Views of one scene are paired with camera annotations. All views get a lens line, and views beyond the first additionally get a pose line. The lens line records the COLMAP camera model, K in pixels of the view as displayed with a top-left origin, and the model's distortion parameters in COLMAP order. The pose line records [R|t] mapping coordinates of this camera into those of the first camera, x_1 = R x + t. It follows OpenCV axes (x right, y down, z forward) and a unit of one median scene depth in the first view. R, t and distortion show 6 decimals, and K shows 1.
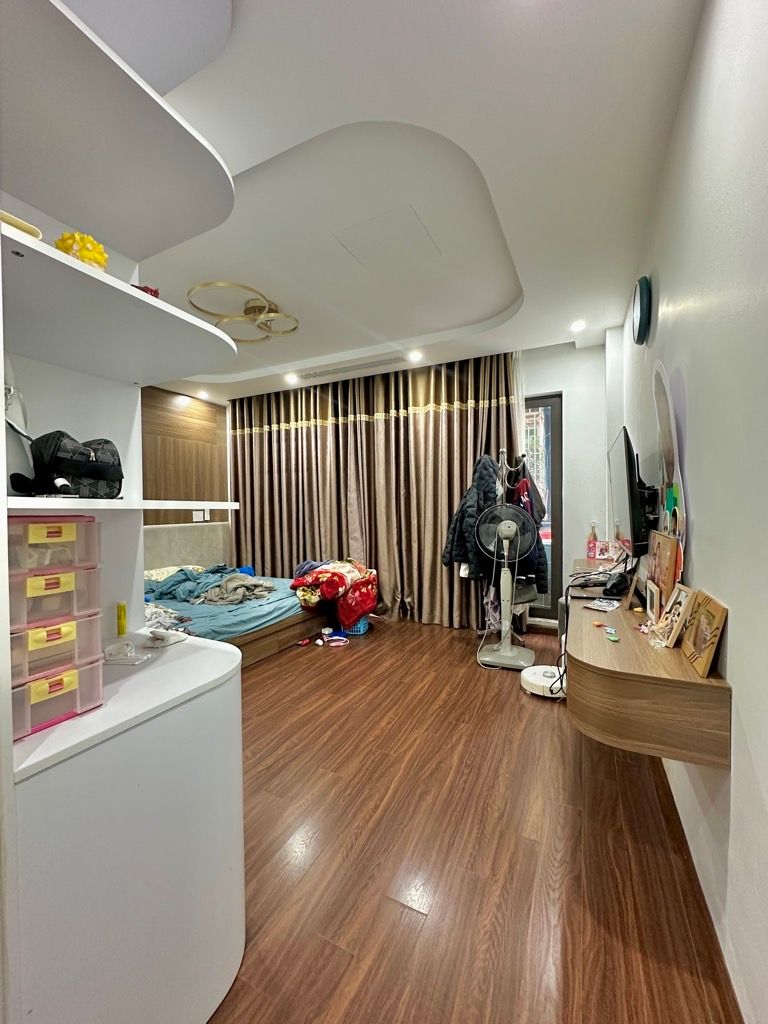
lens RADIAL K [[409.9, 0, 384.7], [0, 409.9, 513.8], [0, 0, 1]] dist [-0.001344, 0.000078]
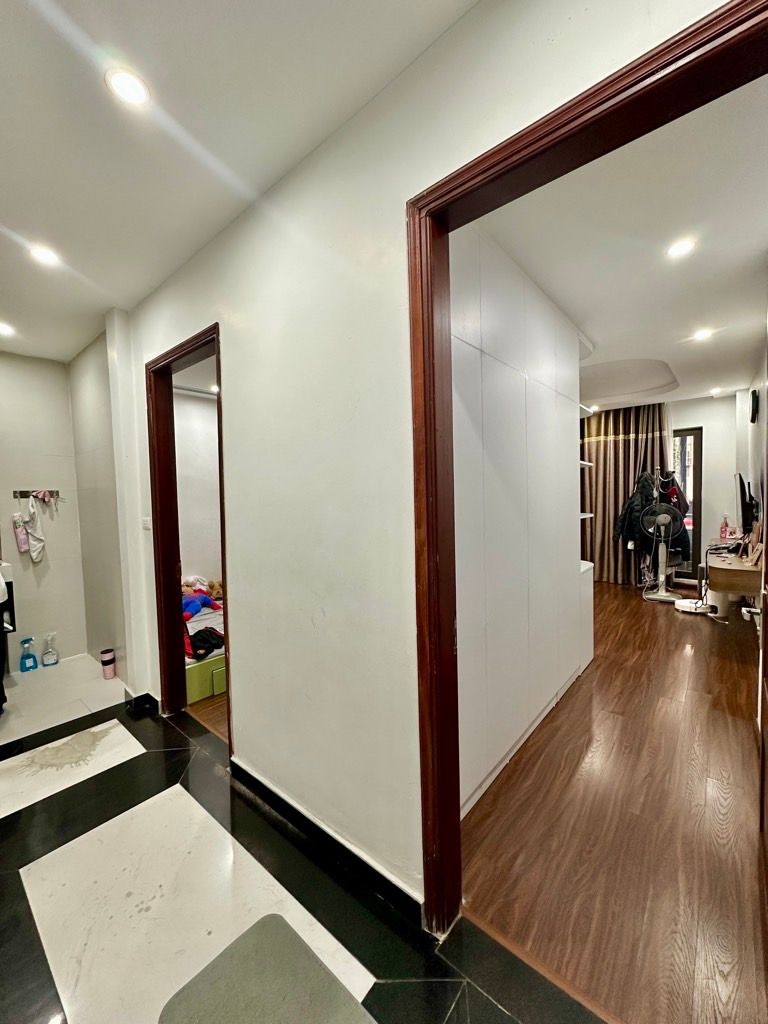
lens RADIAL K [[409.9, 0, 383.0], [0, 409.9, 511.3], [0, 0, 1]] dist [-0.001344, 0.000078]
pose [[0.971287, -0.003135, -0.237892, -0.353457], [0.009606, 0.999615, 0.026049, -0.042847], [0.237718, -0.027586, 0.970942, -0.755439]]
